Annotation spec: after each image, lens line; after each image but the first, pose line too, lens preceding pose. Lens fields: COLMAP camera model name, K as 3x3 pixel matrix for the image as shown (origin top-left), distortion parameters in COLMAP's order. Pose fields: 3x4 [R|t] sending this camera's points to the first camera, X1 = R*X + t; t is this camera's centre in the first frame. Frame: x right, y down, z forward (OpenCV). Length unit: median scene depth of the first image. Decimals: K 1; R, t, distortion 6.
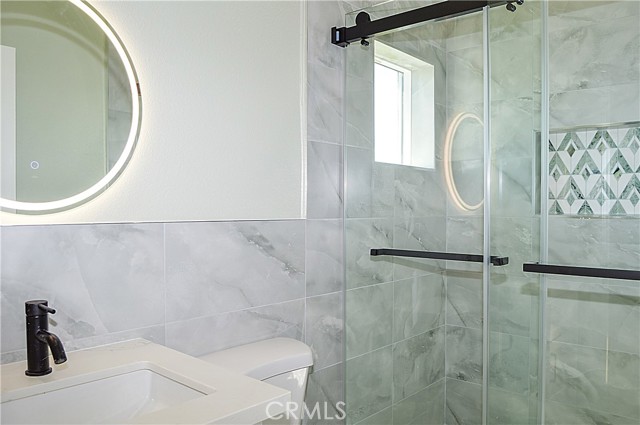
lens RADIAL K [[517.6, 0, 321.9], [0, 517.6, 220.4], [0, 0, 1]] dist [-0.082996, 0.004165]
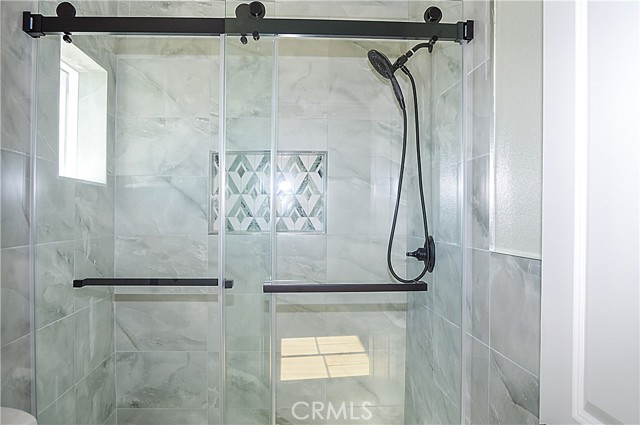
lens RADIAL K [[532.3, 0, 306.8], [0, 532.3, 215.7], [0, 0, 1]] dist [-0.051395, 0.000231]
pose [[0.729507, -0.004601, 0.683958, -0.181697], [0.018968, 0.999729, -0.013506, -0.026625], [-0.683710, 0.022826, 0.729397, 0.079176]]
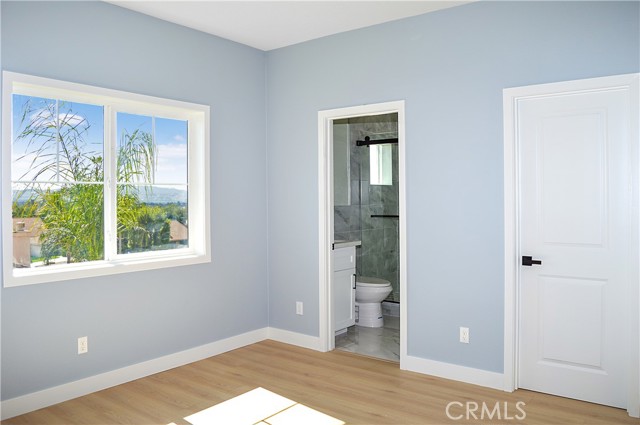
lens RADIAL K [[517.6, 0, 321.9], [0, 517.6, 220.4], [0, 0, 1]] dist [-0.082996, 0.004165]
pose [[0.997405, -0.016342, 0.070122, -0.328904], [0.015157, 0.999734, 0.017389, 0.024215], [-0.070388, -0.016281, 0.997387, -1.627261]]
